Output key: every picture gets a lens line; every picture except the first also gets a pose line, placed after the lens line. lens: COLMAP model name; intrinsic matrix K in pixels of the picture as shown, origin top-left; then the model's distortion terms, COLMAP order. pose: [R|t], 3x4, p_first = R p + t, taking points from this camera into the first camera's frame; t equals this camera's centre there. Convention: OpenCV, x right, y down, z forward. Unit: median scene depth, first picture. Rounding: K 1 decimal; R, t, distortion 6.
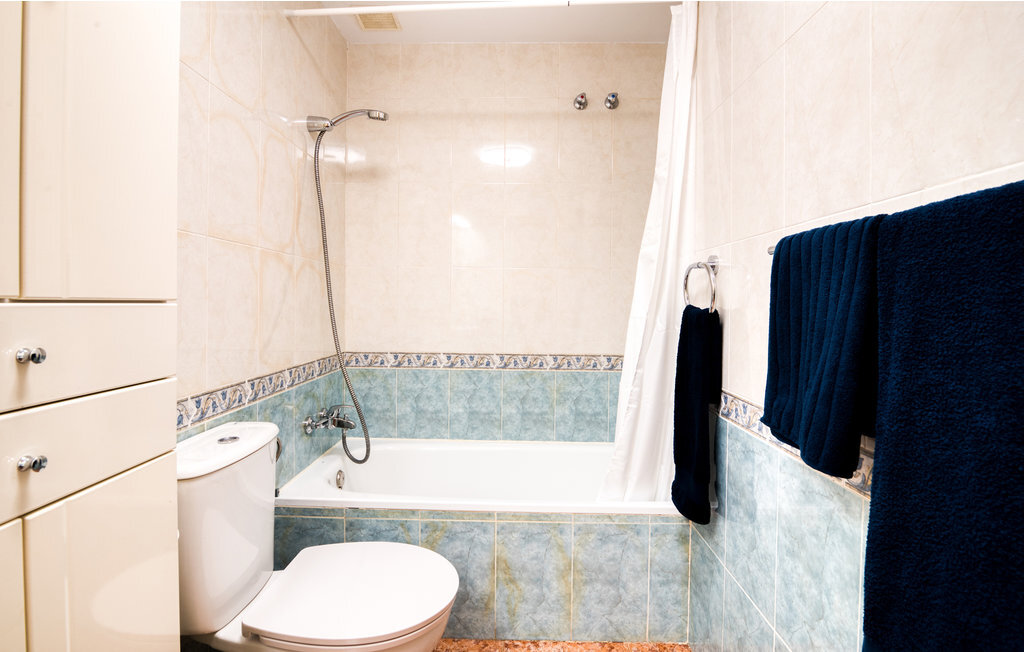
lens RADIAL K [[468.0, 0, 505.8], [0, 468.0, 305.9], [0, 0, 1]] dist [-0.024753, 0.000481]
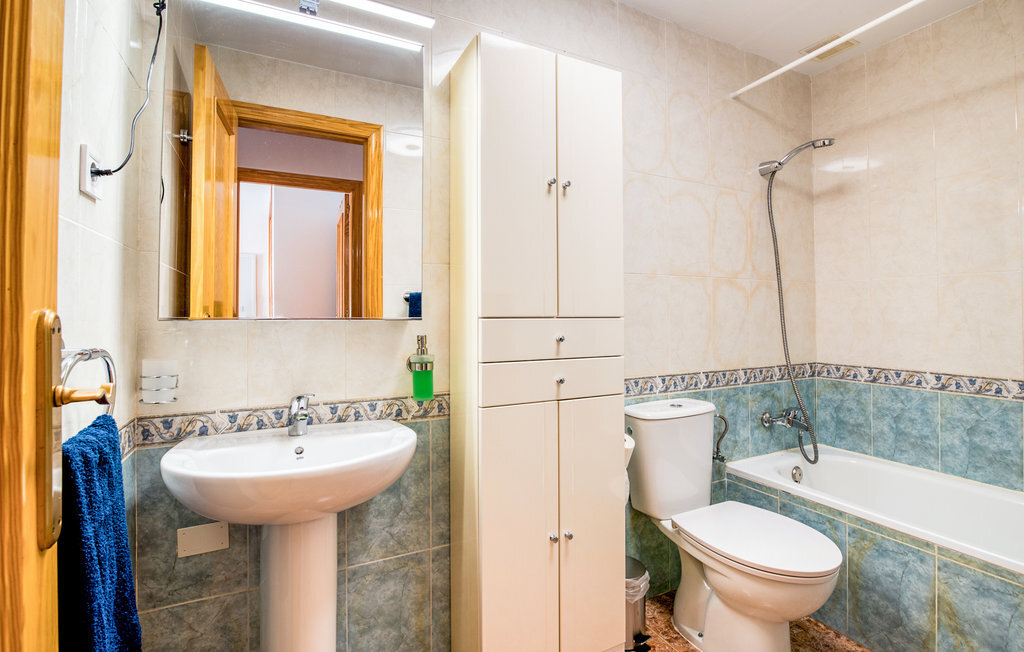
lens RADIAL K [[468.0, 0, 505.8], [0, 468.0, 305.9], [0, 0, 1]] dist [-0.024753, 0.000481]
pose [[0.450765, -0.026422, -0.892251, 0.404579], [-0.000098, 0.999560, -0.029649, 0.000558], [0.892642, 0.013452, 0.450565, -0.162002]]
